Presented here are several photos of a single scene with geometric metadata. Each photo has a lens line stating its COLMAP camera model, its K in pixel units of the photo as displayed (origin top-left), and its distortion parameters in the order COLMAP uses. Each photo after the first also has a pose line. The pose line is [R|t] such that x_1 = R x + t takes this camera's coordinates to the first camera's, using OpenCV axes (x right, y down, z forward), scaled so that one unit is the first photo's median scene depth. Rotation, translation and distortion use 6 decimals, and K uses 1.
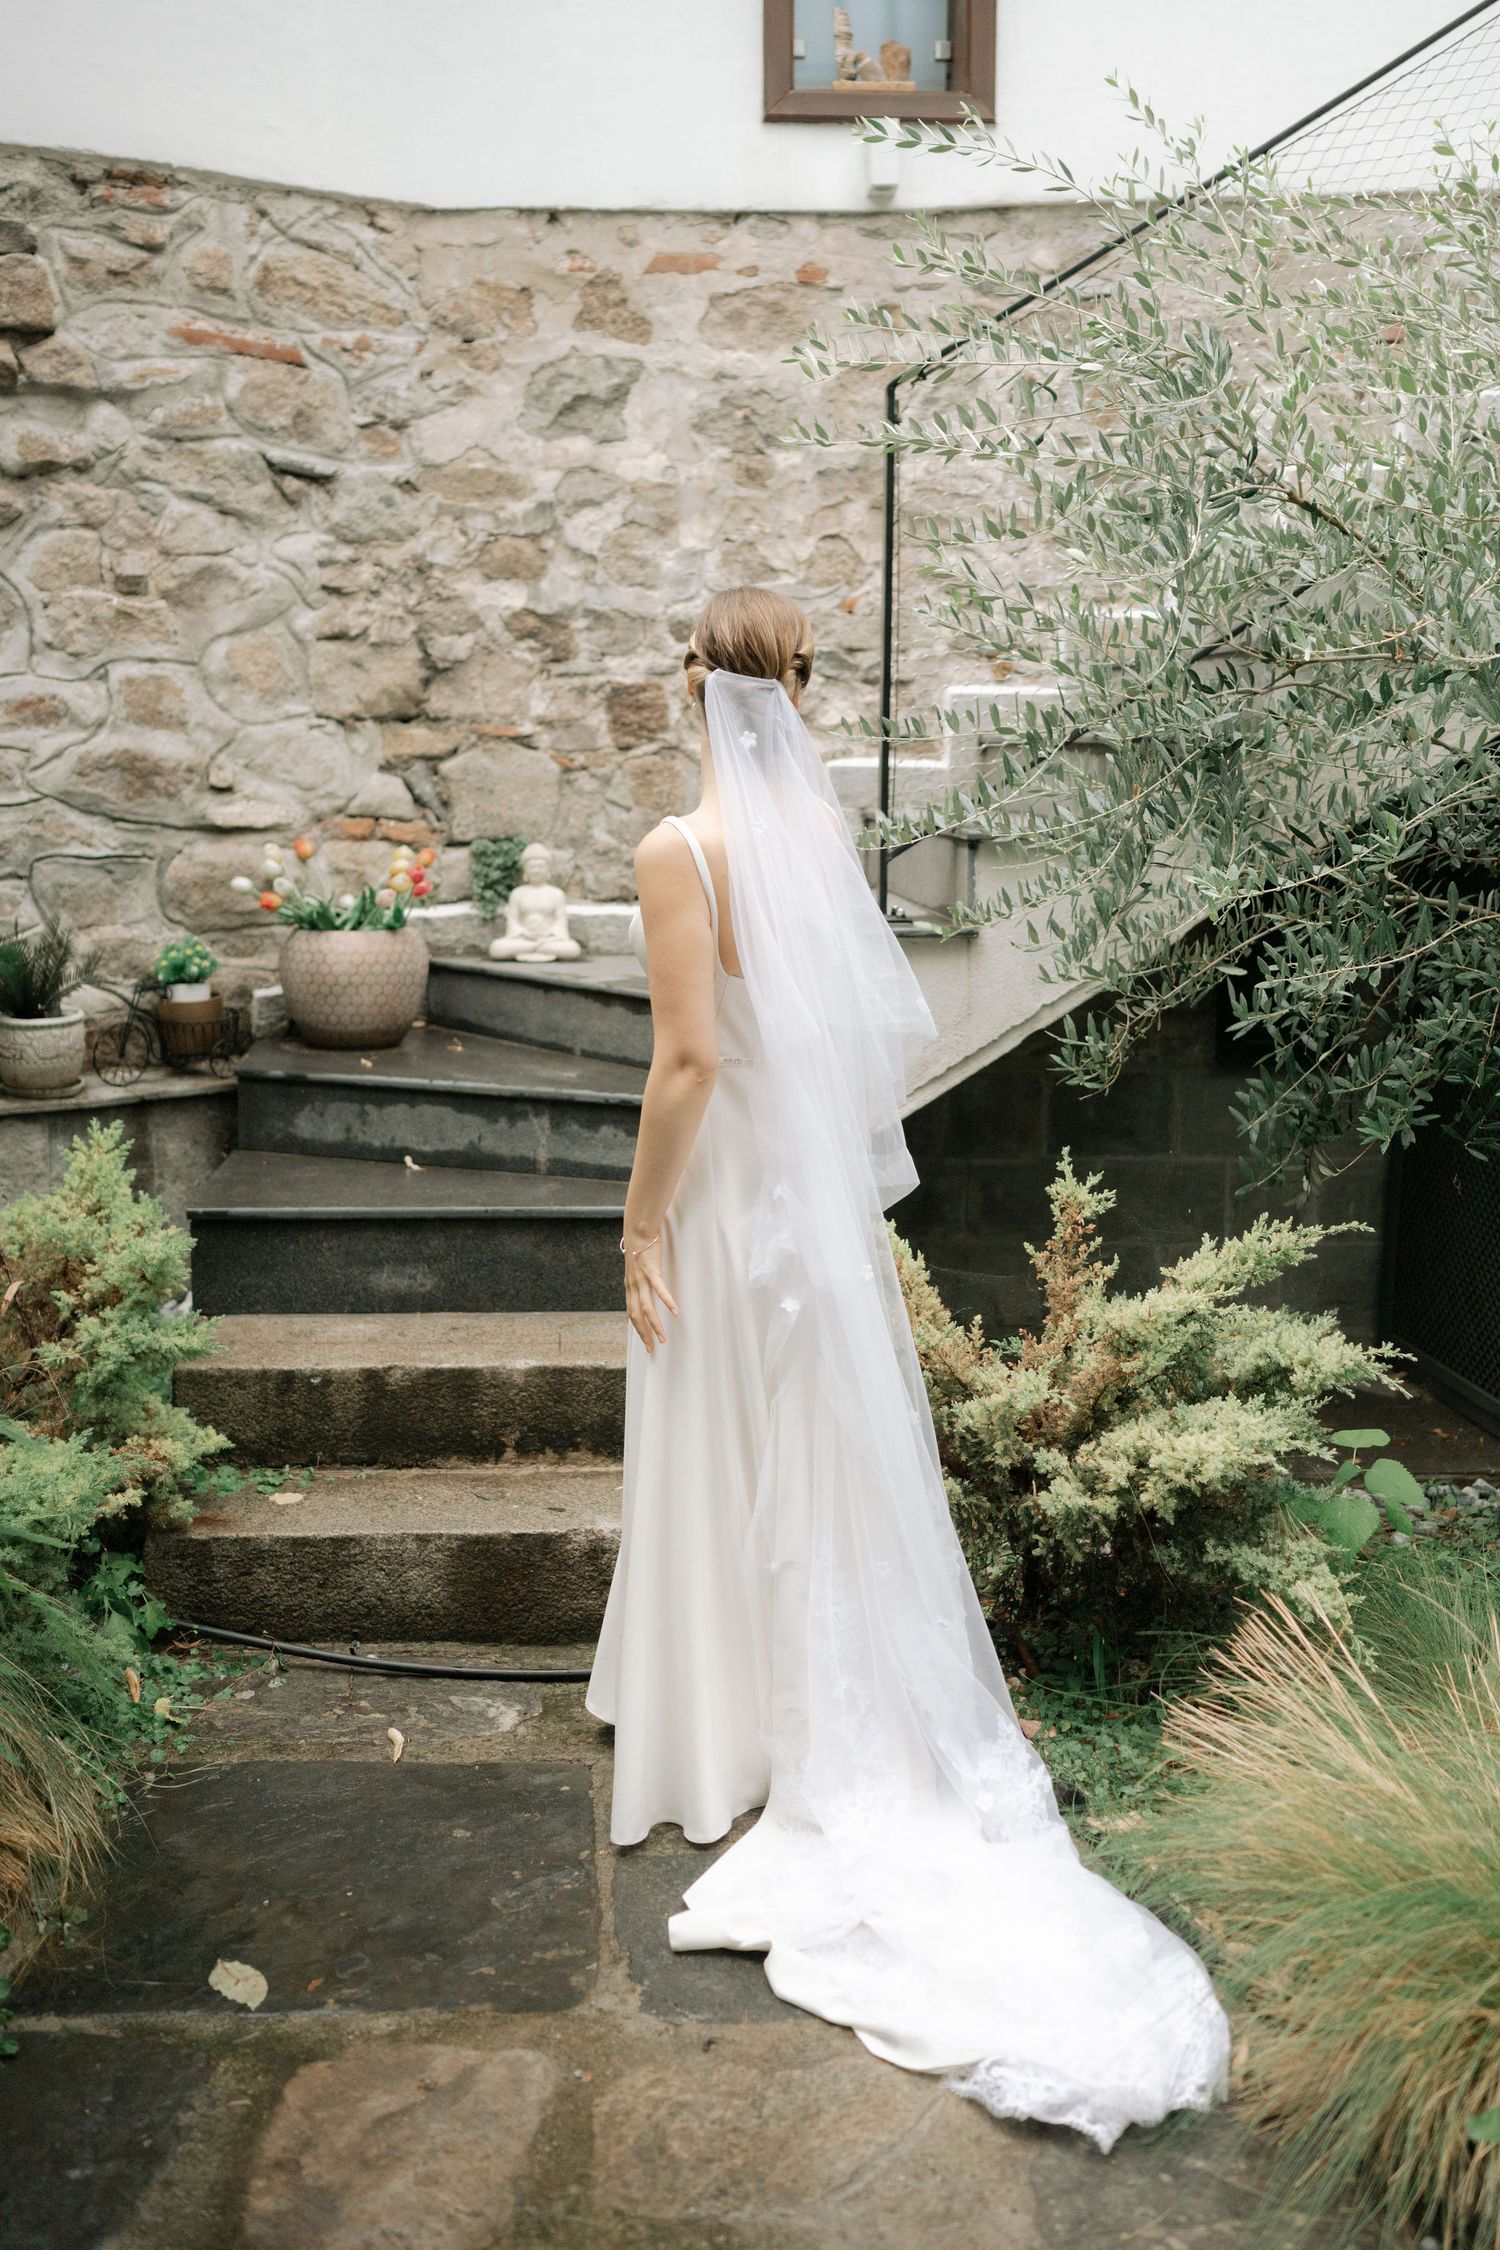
lens RADIAL K [[2038.0, 0, 750.8], [0, 2038.0, 1048.8], [0, 0, 1]] dist [0.000184, 0.023660]
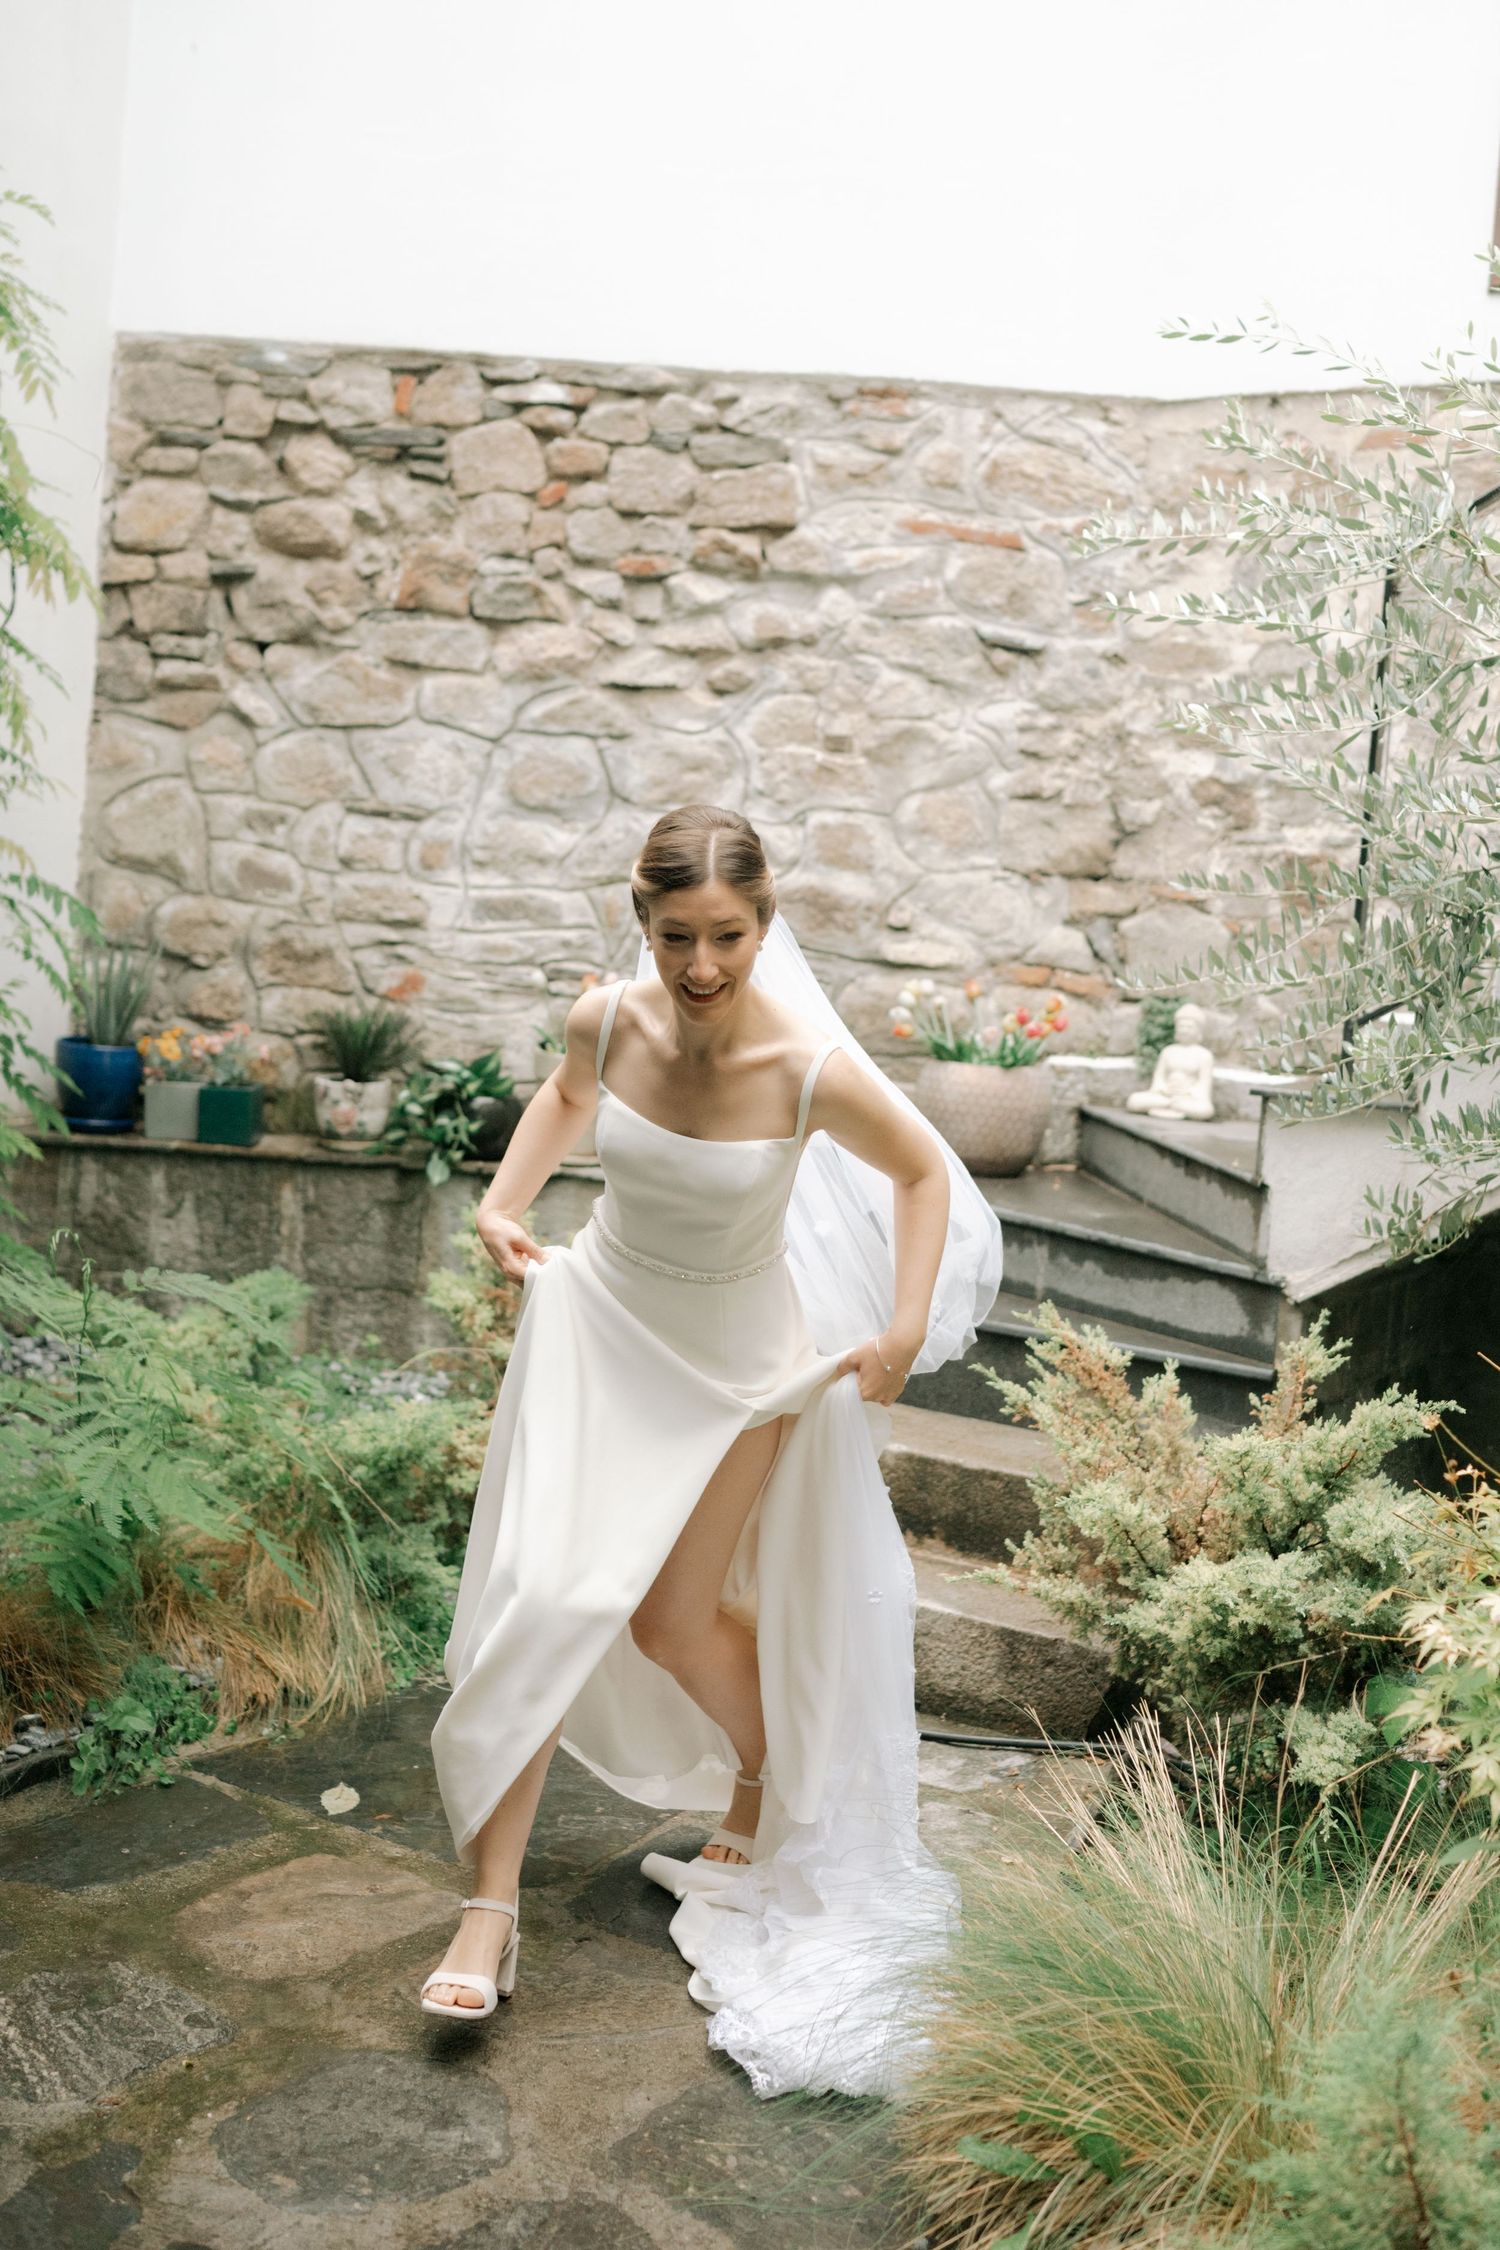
lens RADIAL K [[2148.8, 0, 750.0], [0, 2148.8, 1125.0], [0, 0, 1]] dist [-0.002310, -0.011354]
pose [[0.847887, 0.113532, -0.517879, 0.281964], [-0.144968, 0.989224, -0.020482, 0.013361], [0.509973, 0.092442, 0.855209, -0.026619]]
